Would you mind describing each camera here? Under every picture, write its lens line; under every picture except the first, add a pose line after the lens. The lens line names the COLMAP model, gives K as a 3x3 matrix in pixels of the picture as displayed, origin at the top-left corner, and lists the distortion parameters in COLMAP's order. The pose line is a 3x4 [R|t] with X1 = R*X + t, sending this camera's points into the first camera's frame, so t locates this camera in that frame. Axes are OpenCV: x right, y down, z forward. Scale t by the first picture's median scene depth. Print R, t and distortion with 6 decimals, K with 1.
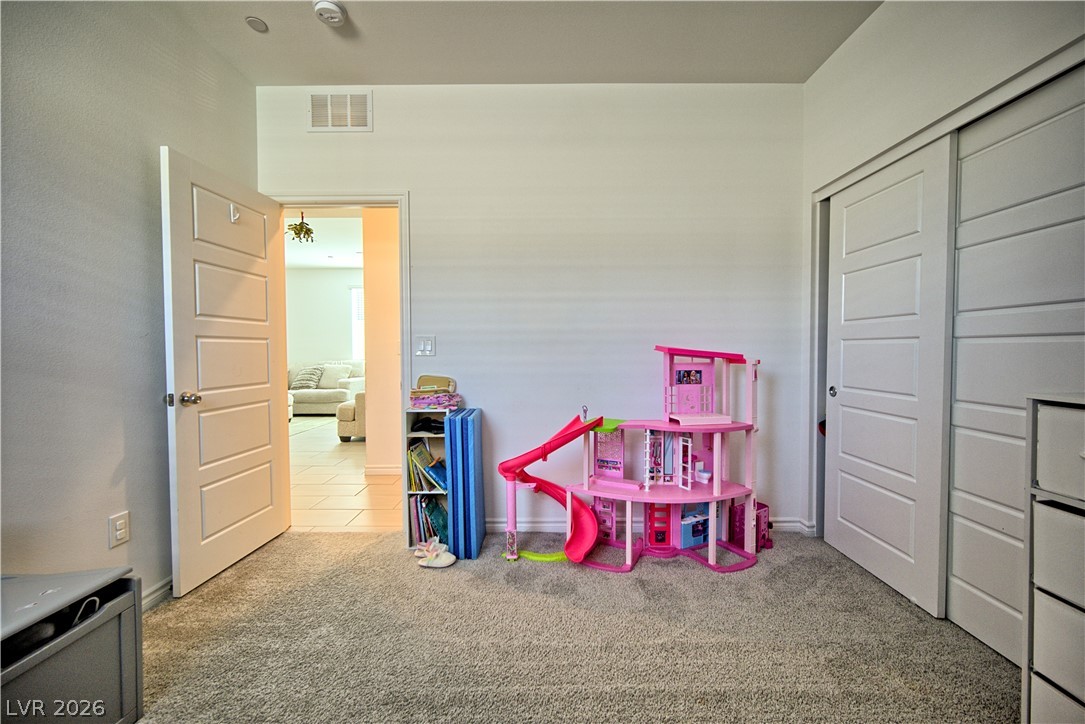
lens RADIAL K [[459.5, 0, 543.3], [0, 459.5, 357.9], [0, 0, 1]] dist [0.000520, 0.000595]
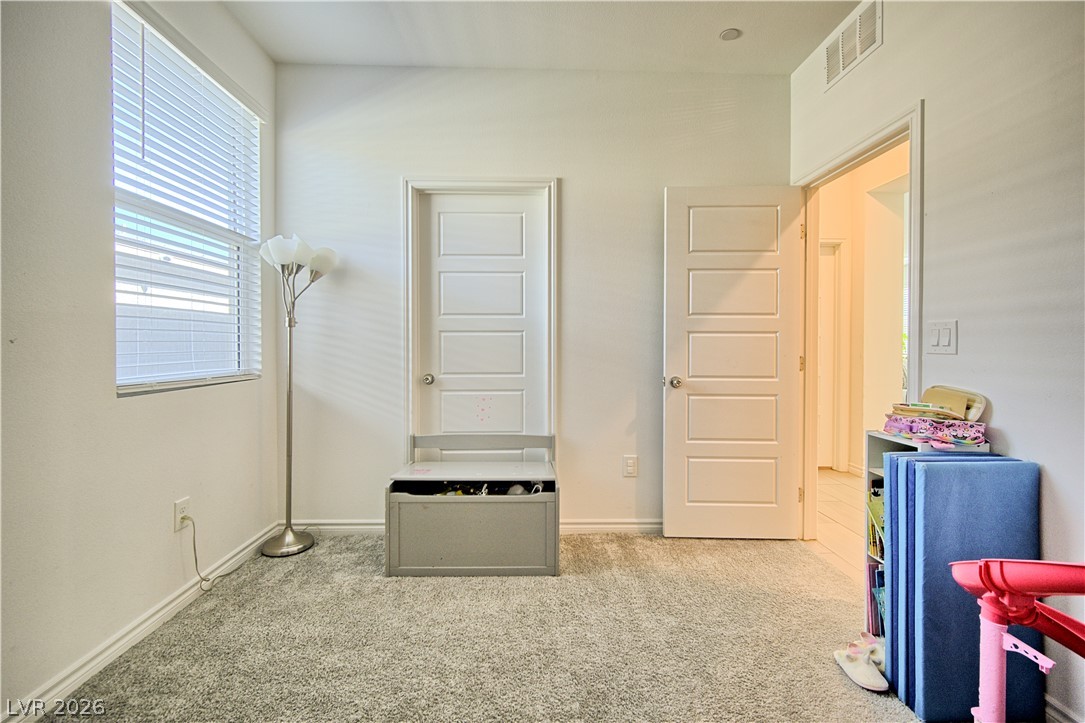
lens RADIAL K [[459.5, 0, 537.4], [0, 459.5, 346.1], [0, 0, 1]] dist [0.000520, 0.000595]
pose [[0.016613, 0.008695, -0.999824, 0.399609], [-0.022358, 0.999715, 0.008322, -0.009657], [0.999612, 0.022216, 0.016803, 0.517257]]
